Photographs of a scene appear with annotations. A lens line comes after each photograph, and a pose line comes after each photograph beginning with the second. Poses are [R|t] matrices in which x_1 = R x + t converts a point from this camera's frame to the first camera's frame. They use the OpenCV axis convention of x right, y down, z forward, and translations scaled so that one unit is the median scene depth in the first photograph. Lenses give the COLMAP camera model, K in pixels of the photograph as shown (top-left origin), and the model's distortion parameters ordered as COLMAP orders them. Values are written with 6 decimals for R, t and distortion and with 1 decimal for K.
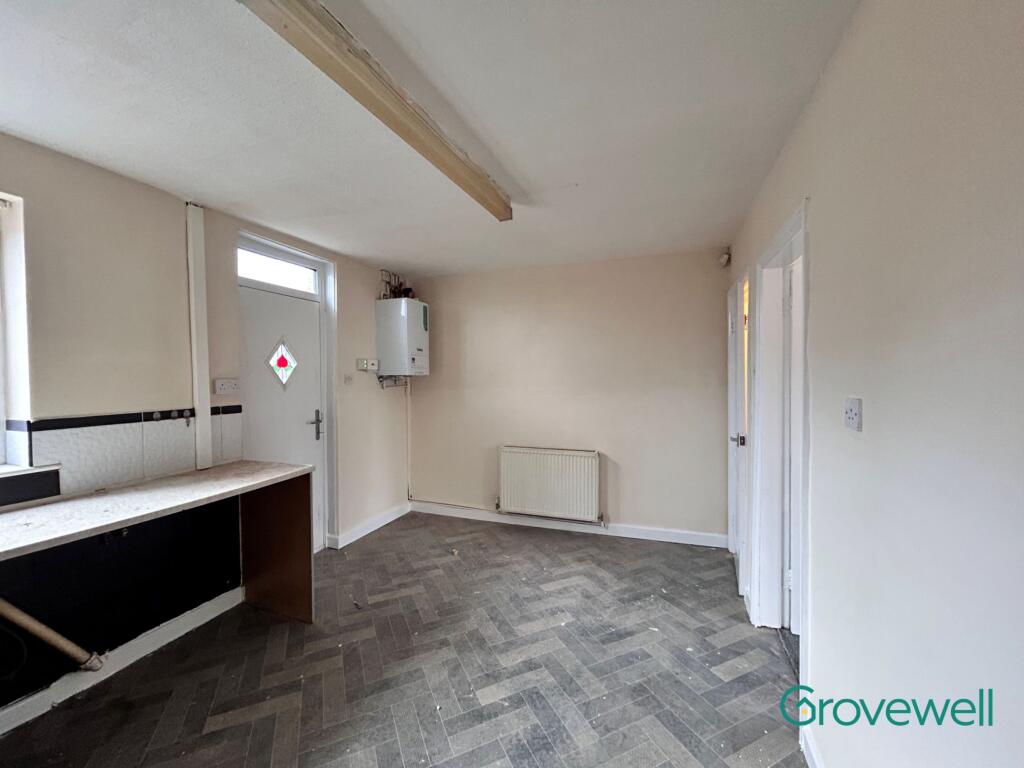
lens RADIAL K [[416.8, 0, 512.0], [0, 416.8, 384.0], [0, 0, 1]] dist [-0.000422, 0.000504]
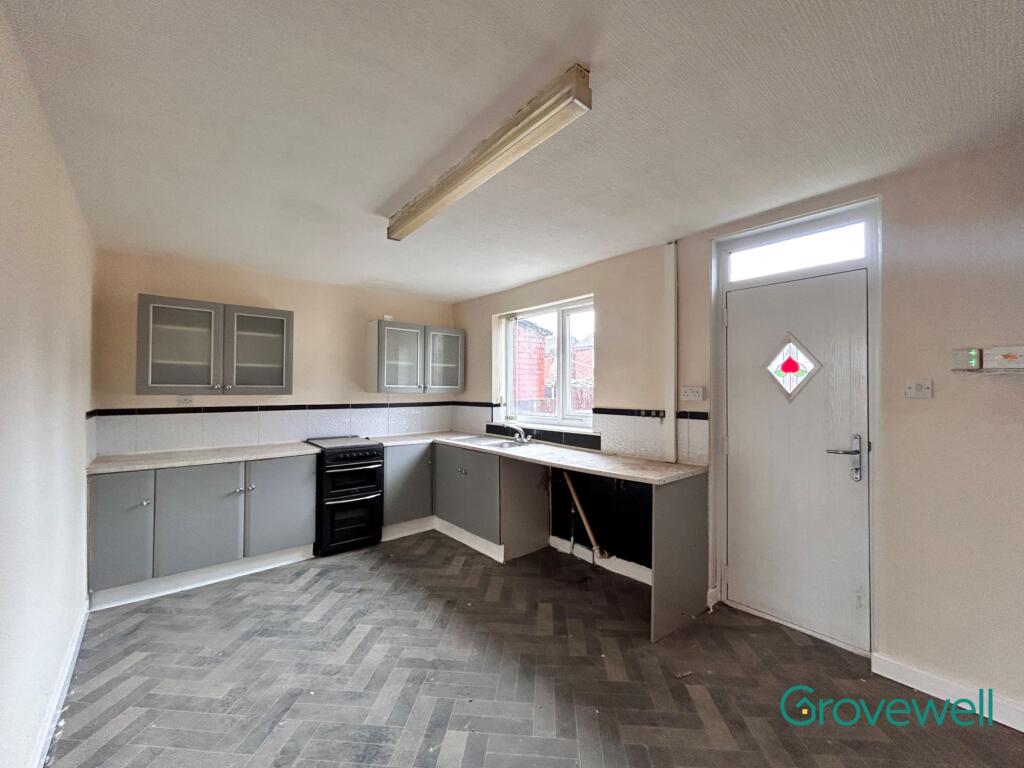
lens RADIAL K [[414.8, 0, 510.9], [0, 414.8, 383.7], [0, 0, 1]] dist [-0.001312, 0.000266]
pose [[-0.494339, -0.004016, -0.869260, 0.461104], [-0.014502, 0.999888, 0.003627, -0.015987], [0.869148, 0.014400, -0.494342, 1.072373]]
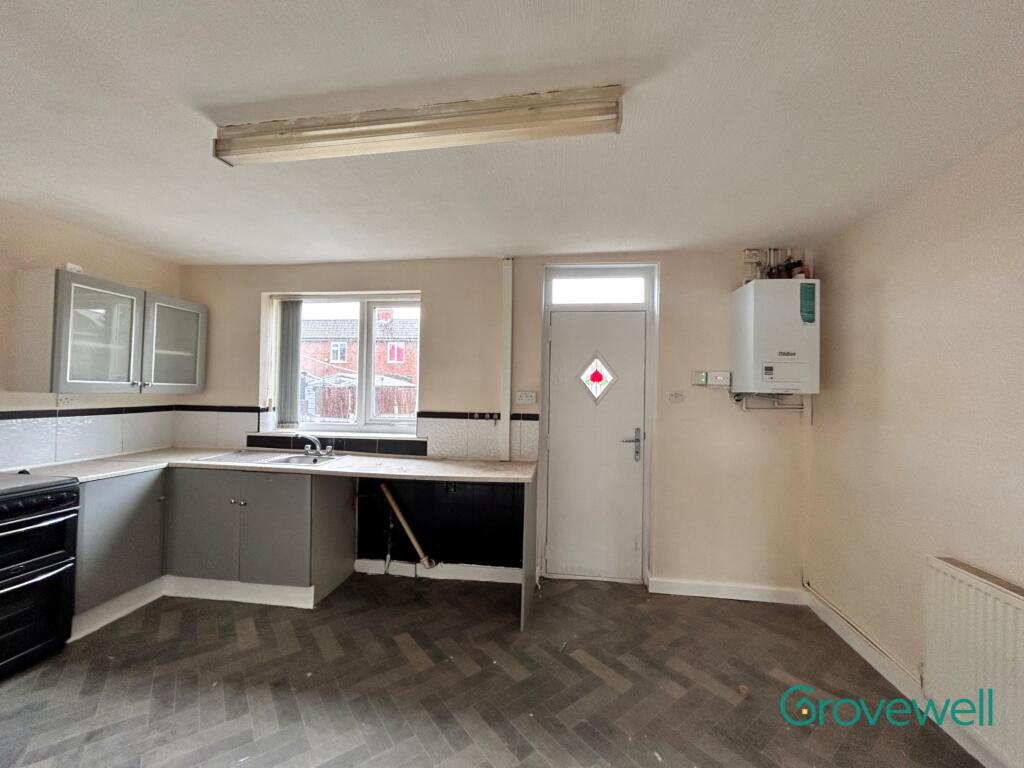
lens RADIAL K [[416.8, 0, 512.0], [0, 416.8, 384.0], [0, 0, 1]] dist [-0.000422, 0.000504]
pose [[0.215786, -0.004219, -0.976432, 0.467885], [-0.038766, 0.999165, -0.012884, -0.015643], [0.975671, 0.040633, 0.215442, 0.666947]]
